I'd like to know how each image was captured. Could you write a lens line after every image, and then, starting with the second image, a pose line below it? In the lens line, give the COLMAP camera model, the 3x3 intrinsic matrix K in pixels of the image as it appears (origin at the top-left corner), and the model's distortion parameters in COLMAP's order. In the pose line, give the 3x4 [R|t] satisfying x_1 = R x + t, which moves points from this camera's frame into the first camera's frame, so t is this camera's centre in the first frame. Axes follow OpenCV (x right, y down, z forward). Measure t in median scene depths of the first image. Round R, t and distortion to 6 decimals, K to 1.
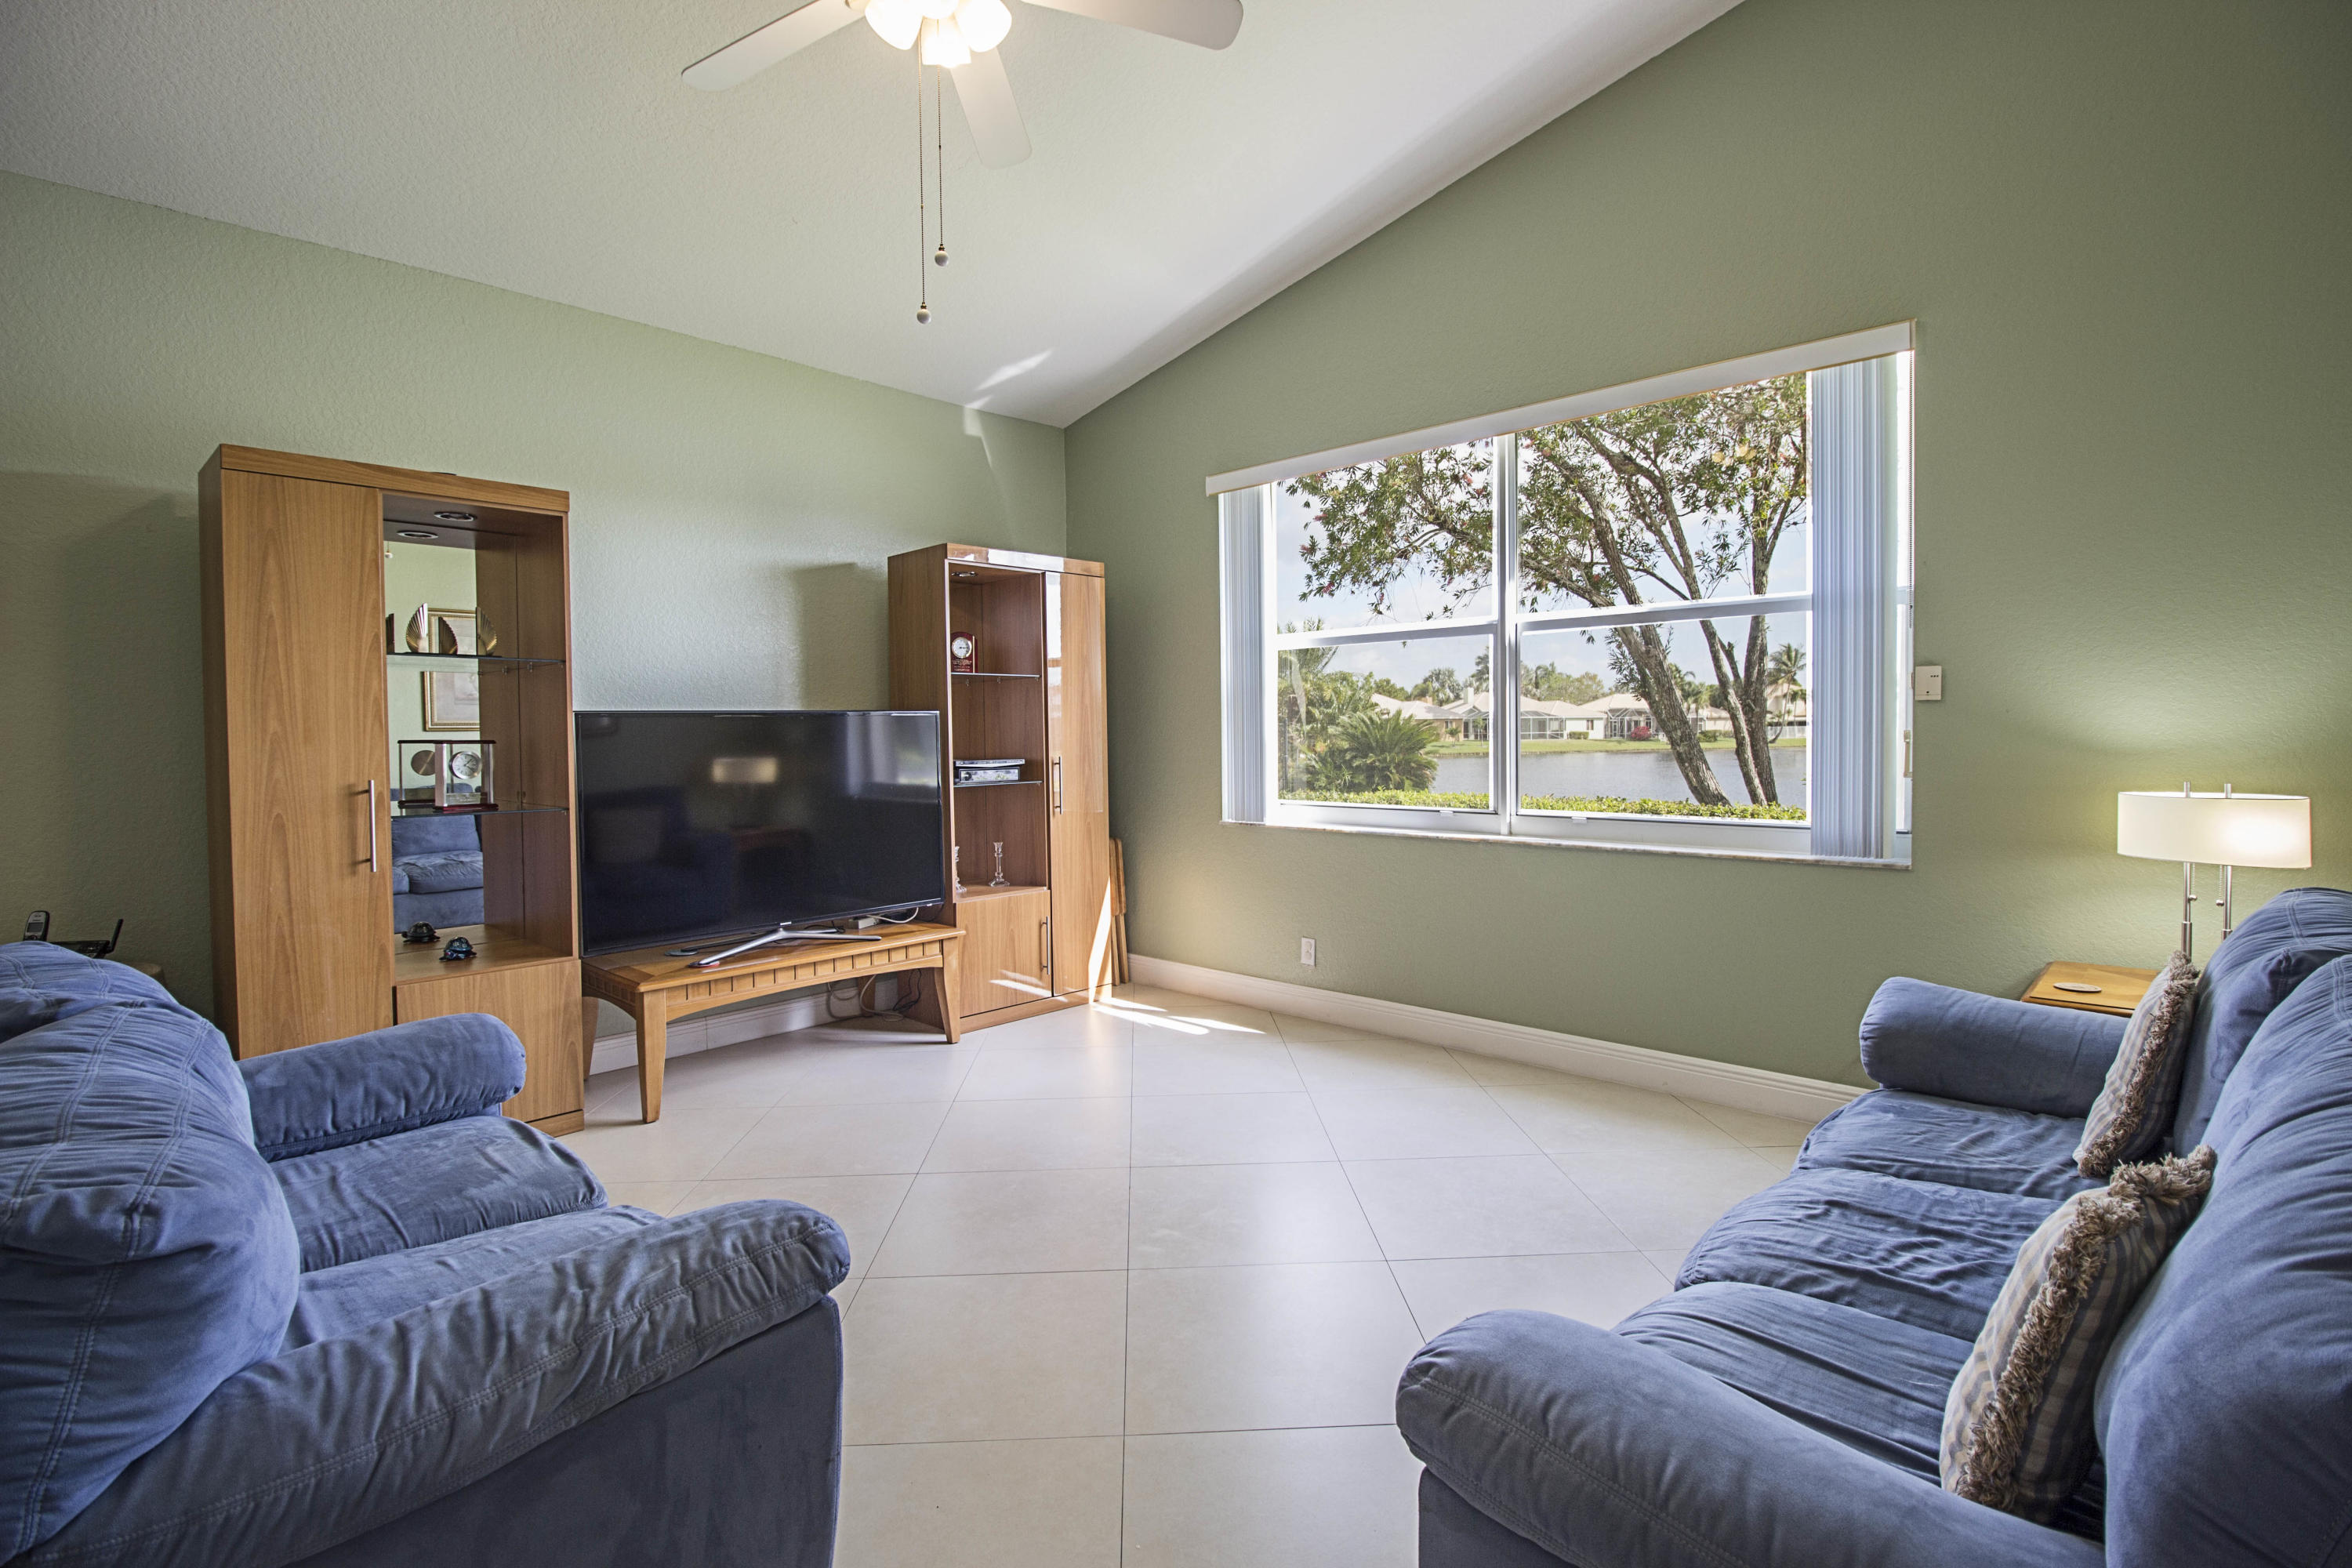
lens RADIAL K [[1091.7, 0, 1183.6], [0, 1091.7, 769.5], [0, 0, 1]] dist [-0.010794, -0.001043]
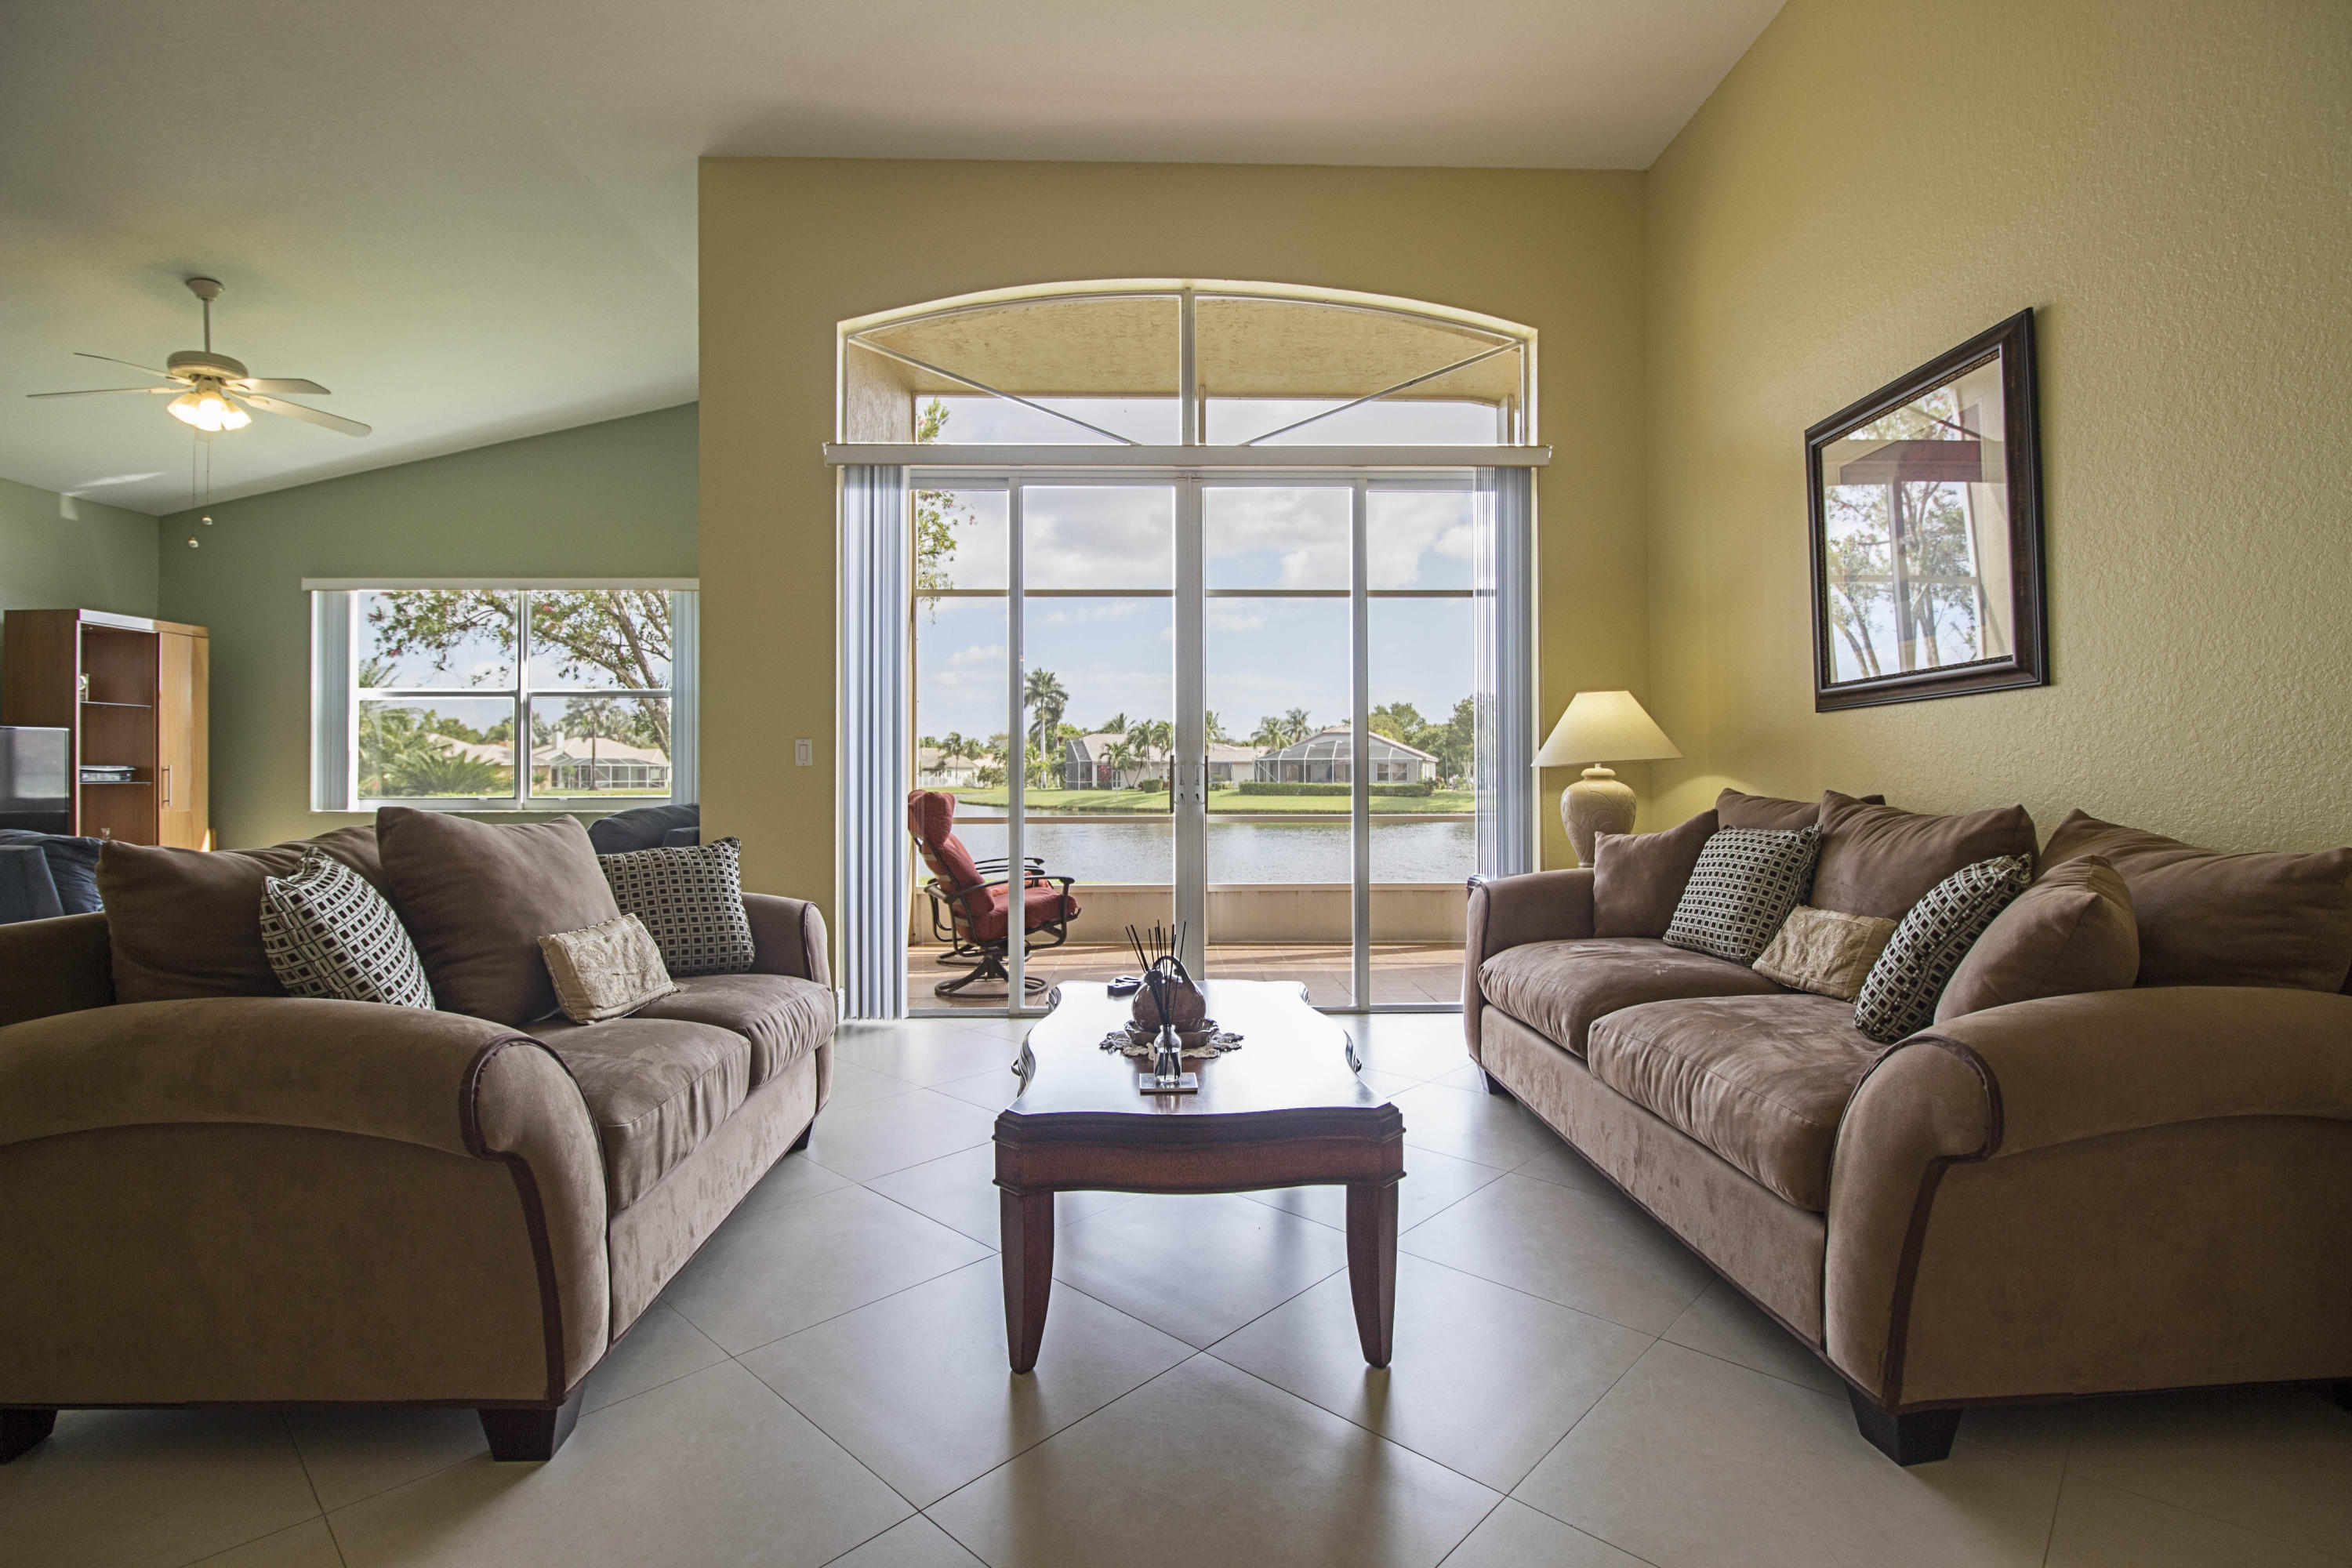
lens RADIAL K [[1091.7, 0, 1183.4], [0, 1091.7, 763.0], [0, 0, 1]] dist [-0.010794, -0.001043]
pose [[0.714257, 0.018101, 0.699649, -0.145504], [0.018525, 0.998826, -0.044752, 0.067965], [-0.699638, 0.044926, 0.713084, -0.850839]]
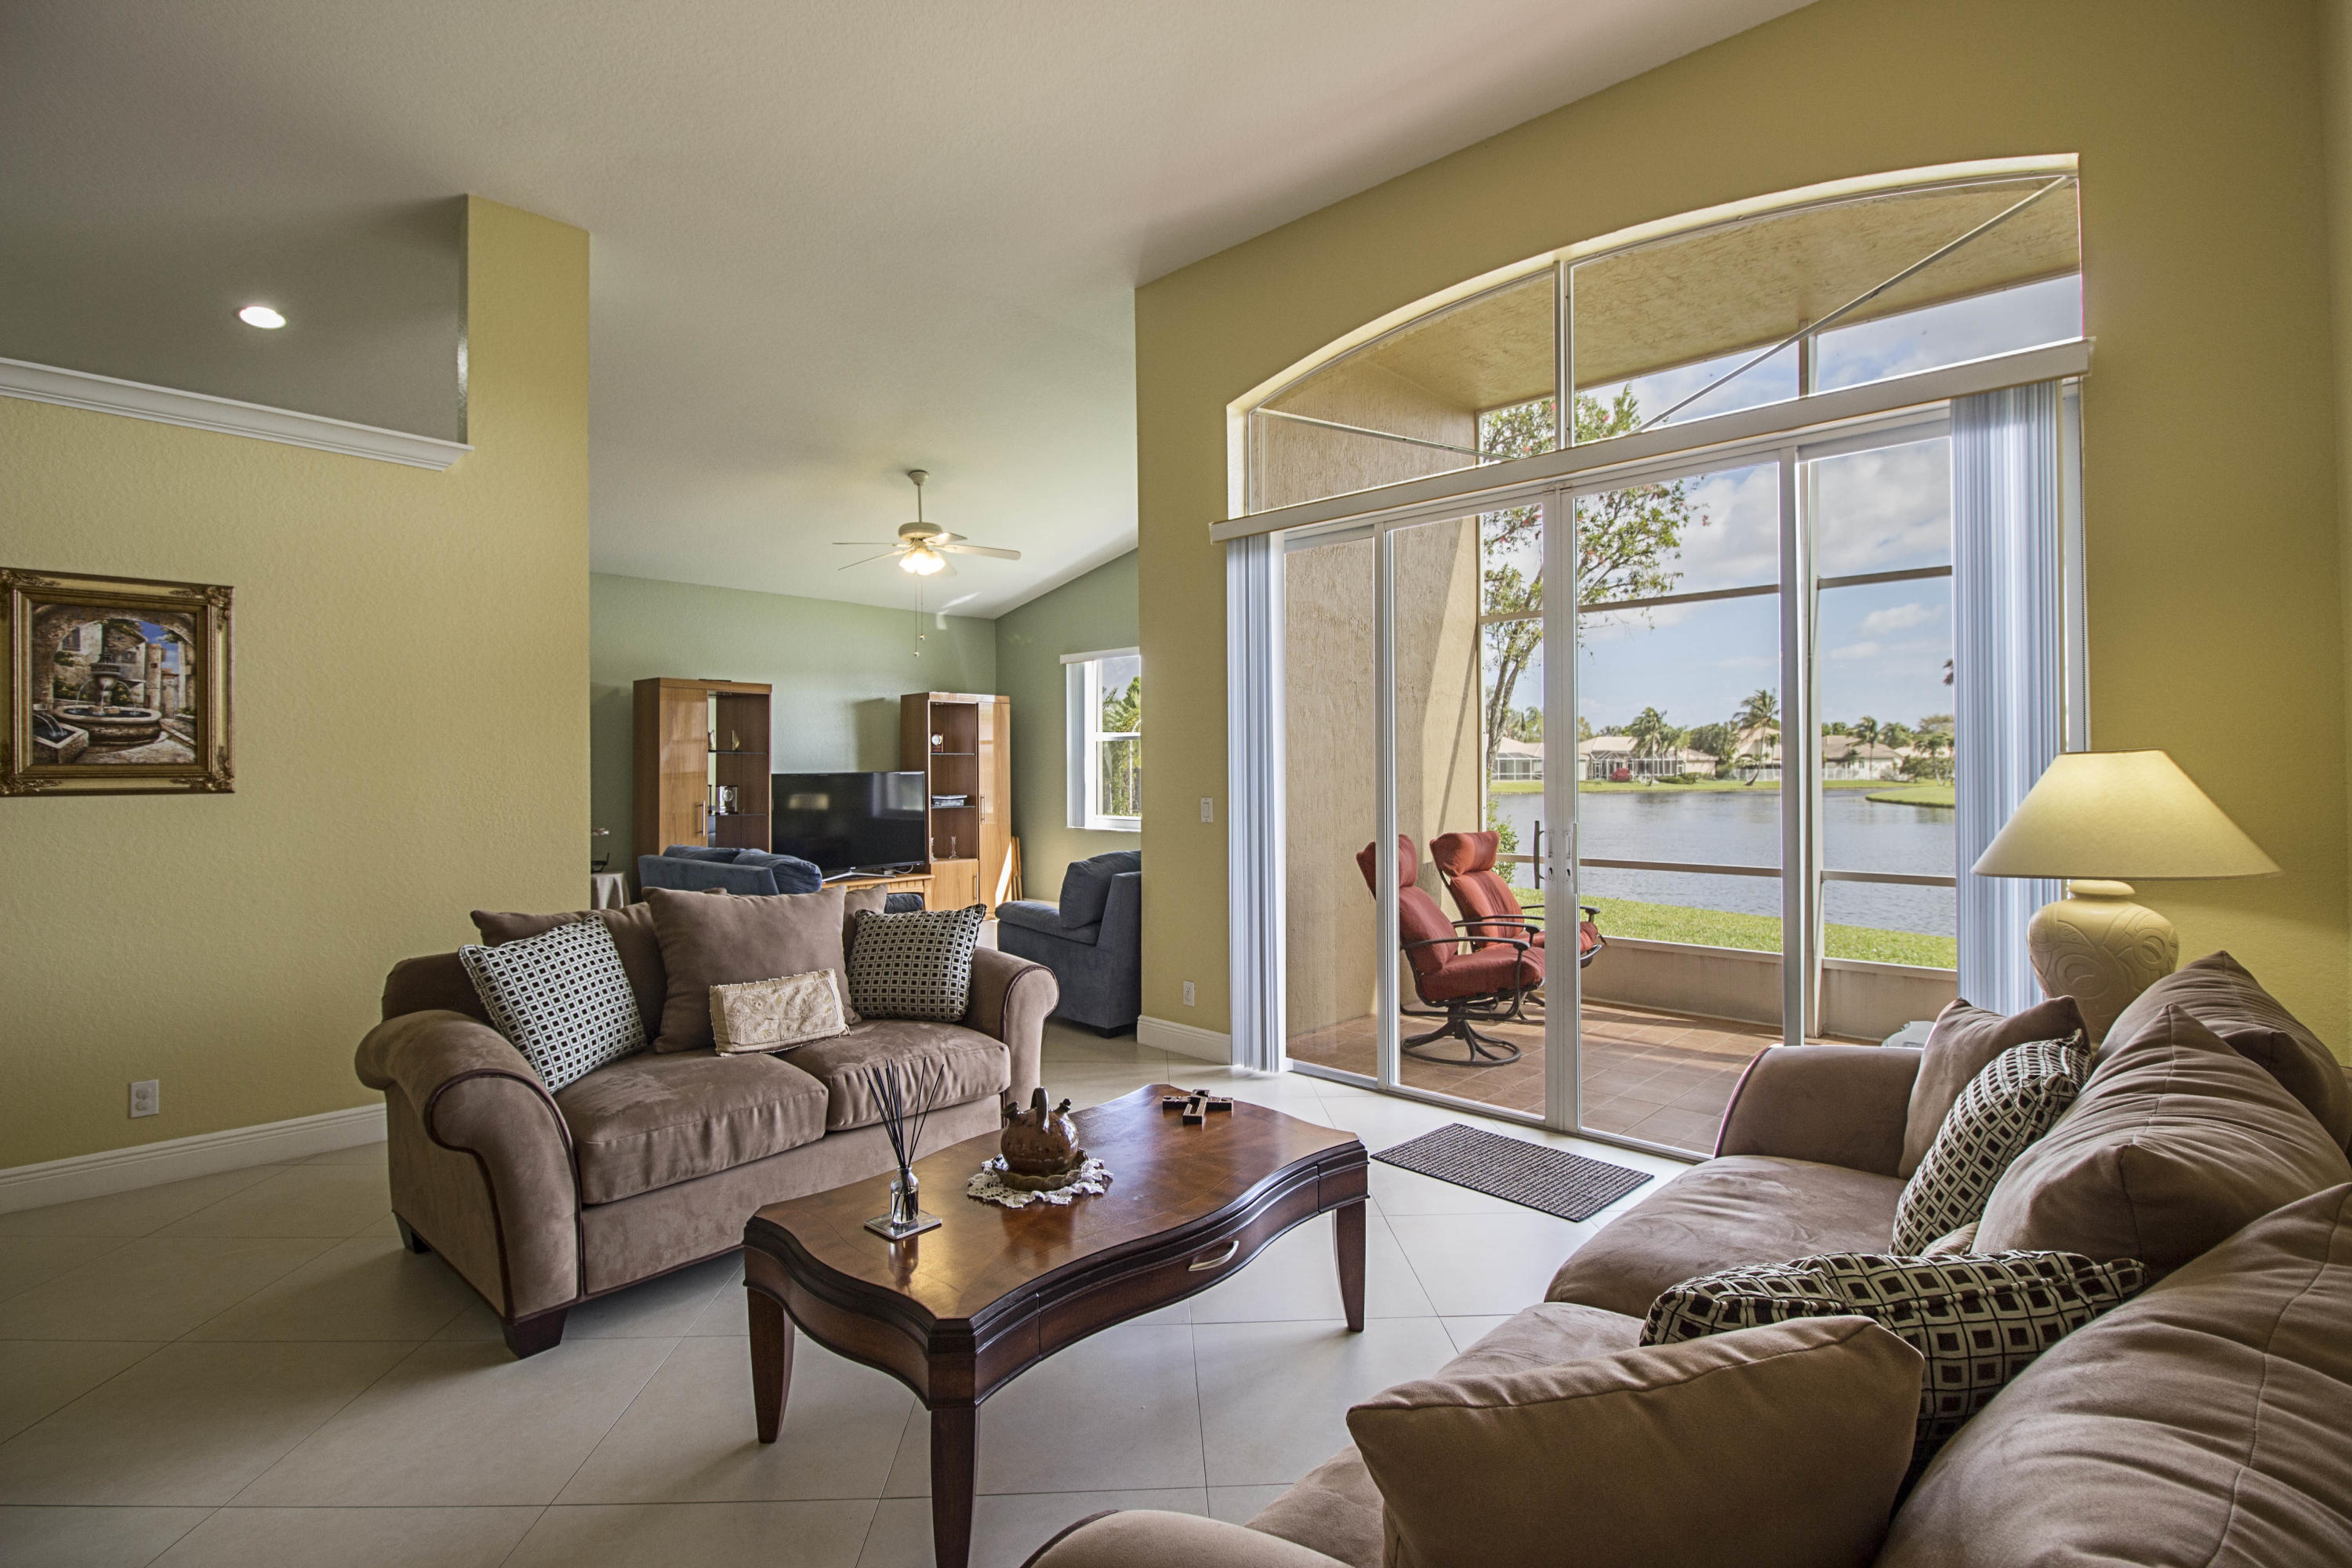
lens RADIAL K [[1091.7, 0, 1183.3], [0, 1091.7, 764.2], [0, 0, 1]] dist [-0.010794, -0.001043]
pose [[0.999975, 0.006804, -0.001983, 0.246592], [-0.006878, 0.999187, -0.039727, 0.010660], [0.001711, 0.039740, 0.999209, -0.970723]]
